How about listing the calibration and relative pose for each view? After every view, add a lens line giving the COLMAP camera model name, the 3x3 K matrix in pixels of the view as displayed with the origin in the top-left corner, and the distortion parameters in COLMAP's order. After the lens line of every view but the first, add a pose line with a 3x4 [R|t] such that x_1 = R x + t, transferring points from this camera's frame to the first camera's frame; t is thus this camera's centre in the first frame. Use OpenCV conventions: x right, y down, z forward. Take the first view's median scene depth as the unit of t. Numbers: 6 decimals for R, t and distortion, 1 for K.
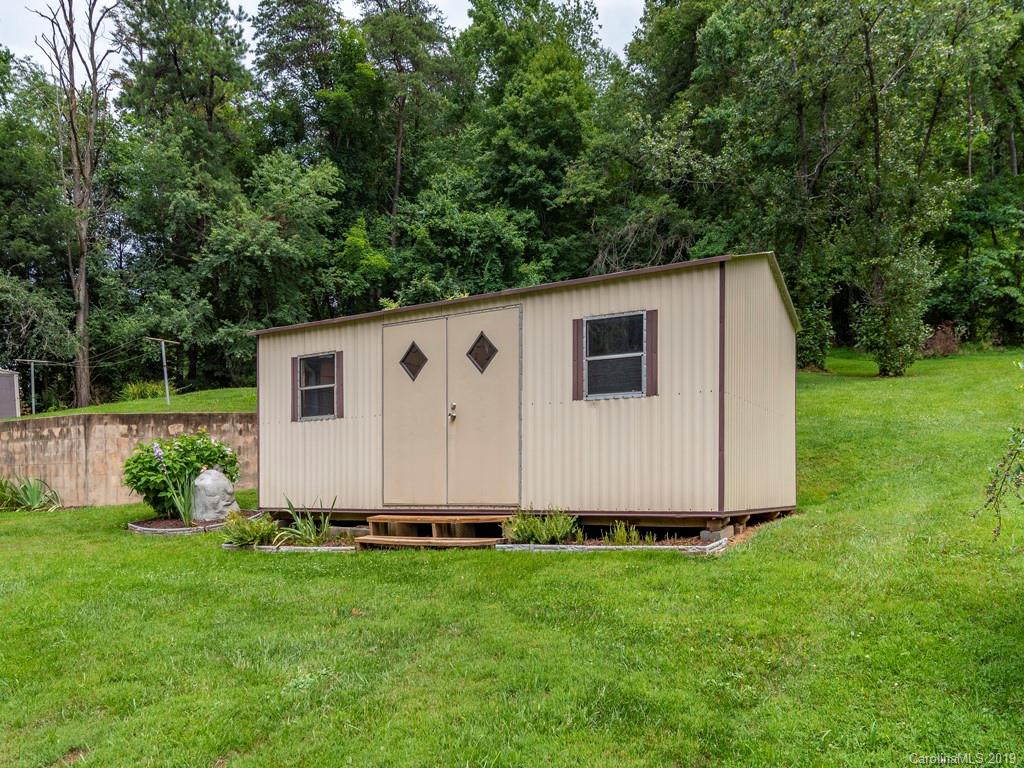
lens RADIAL K [[763.8, 0, 527.5], [0, 763.8, 495.3], [0, 0, 1]] dist [-0.008476, -0.005013]
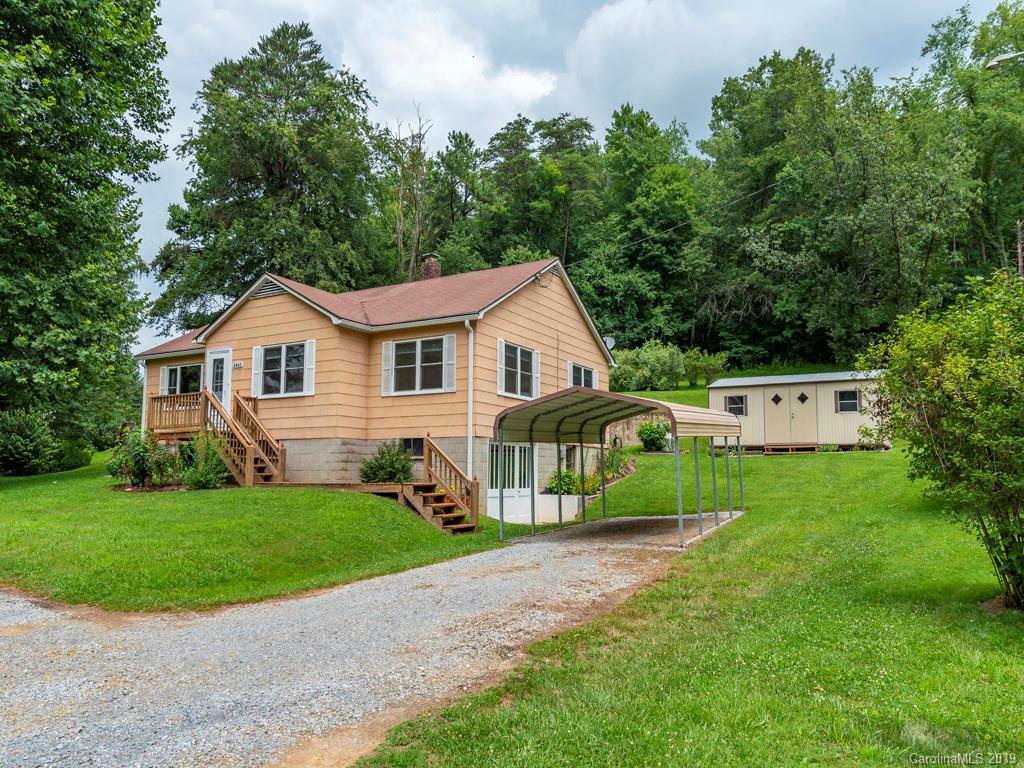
lens RADIAL K [[766.4, 0, 509.1], [0, 766.4, 382.7], [0, 0, 1]] dist [-0.005726, -0.002721]
pose [[0.999607, 0.013214, -0.024720, -0.247149], [-0.016353, 0.991186, -0.131461, 0.041433], [0.022765, 0.131814, 0.991013, -0.466687]]
